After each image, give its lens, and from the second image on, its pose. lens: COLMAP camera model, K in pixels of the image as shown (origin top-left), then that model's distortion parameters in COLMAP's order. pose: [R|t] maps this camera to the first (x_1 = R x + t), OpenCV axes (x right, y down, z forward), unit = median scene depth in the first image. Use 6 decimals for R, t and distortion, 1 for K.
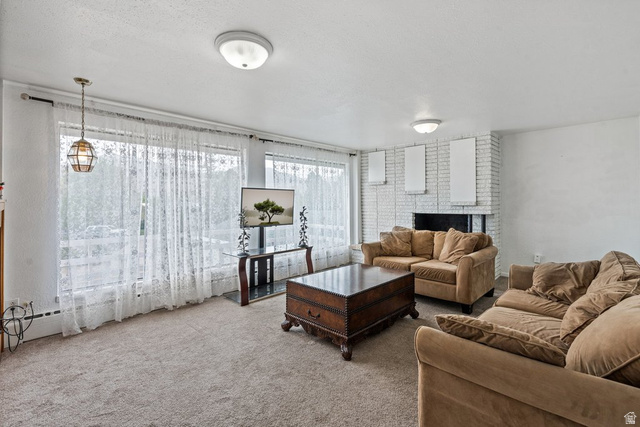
lens RADIAL K [[291.8, 0, 317.4], [0, 291.8, 207.7], [0, 0, 1]] dist [-0.001640, 0.000463]
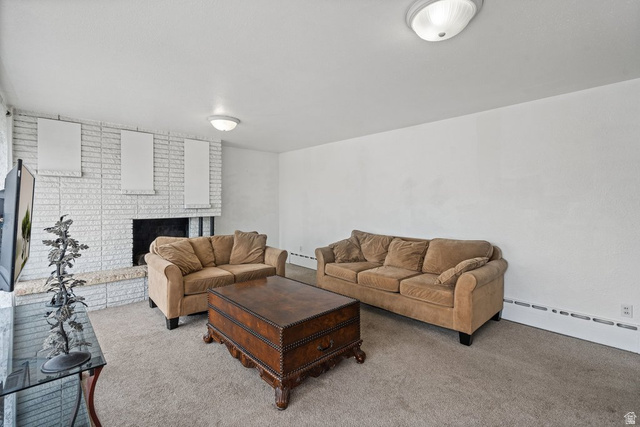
lens RADIAL K [[291.8, 0, 317.3], [0, 291.8, 209.8], [0, 0, 1]] dist [-0.001640, 0.000463]
pose [[0.064074, -0.017119, 0.997798, -0.438583], [0.019559, 0.999682, 0.015895, -0.009996], [-0.997753, 0.018498, 0.064388, 0.525494]]
